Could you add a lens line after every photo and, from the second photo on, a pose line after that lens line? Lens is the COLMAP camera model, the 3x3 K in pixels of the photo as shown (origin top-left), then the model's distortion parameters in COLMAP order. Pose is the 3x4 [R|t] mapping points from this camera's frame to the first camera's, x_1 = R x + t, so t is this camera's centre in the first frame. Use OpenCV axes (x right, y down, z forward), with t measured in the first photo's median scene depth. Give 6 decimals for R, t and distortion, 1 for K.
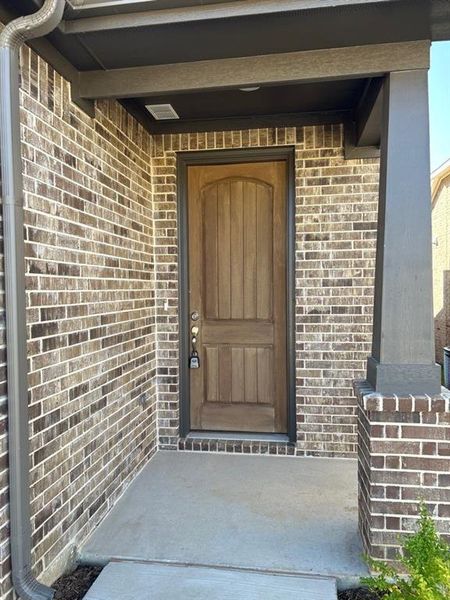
lens RADIAL K [[451.3, 0, 225.0], [0, 451.3, 302.1], [0, 0, 1]] dist [0.055531, -0.054309]
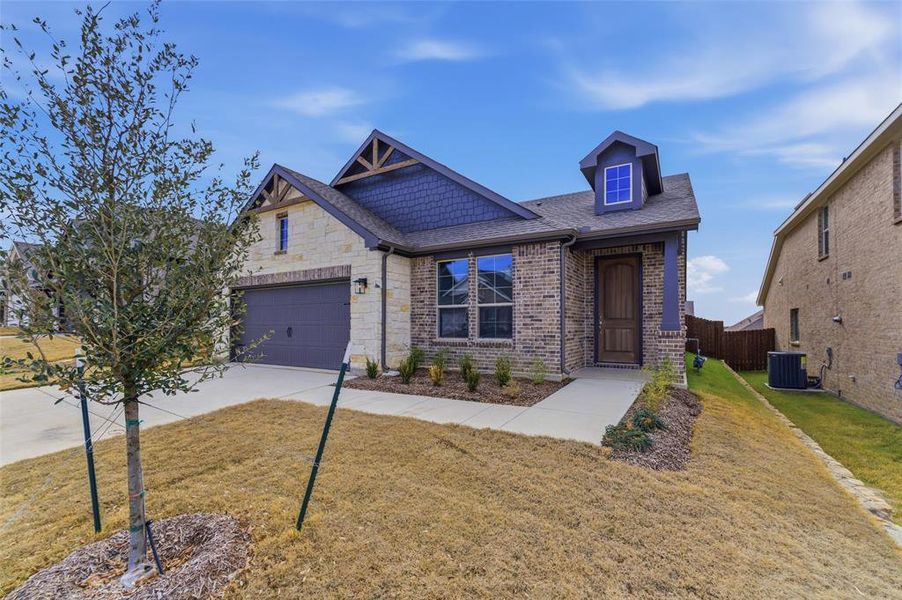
lens RADIAL K [[382.0, 0, 449.1], [0, 382.0, 320.7], [0, 0, 1]] dist [-0.003179, 0.001535]
pose [[0.919129, 0.006975, -0.393895, -0.002149], [-0.023645, 0.999017, -0.037483, 0.161999], [0.393247, 0.043766, 0.918391, -1.419383]]
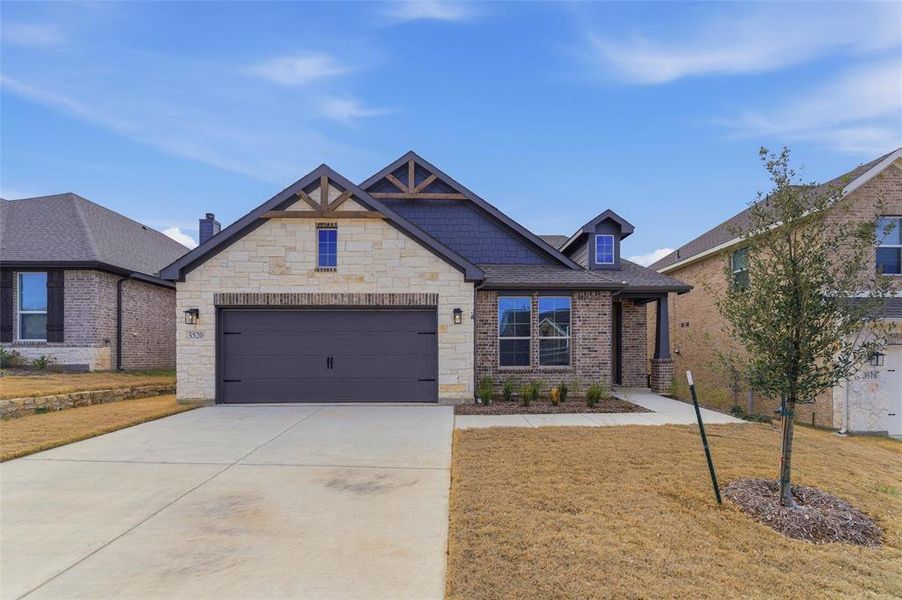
lens RADIAL K [[407.2, 0, 456.4], [0, 407.2, 357.6], [0, 0, 1]] dist [-0.000714, -0.000100]
pose [[0.985676, 0.010252, 0.168338, -1.639576], [-0.004987, 0.999486, -0.031667, 0.206788], [-0.168576, 0.030373, 0.985221, -1.916834]]
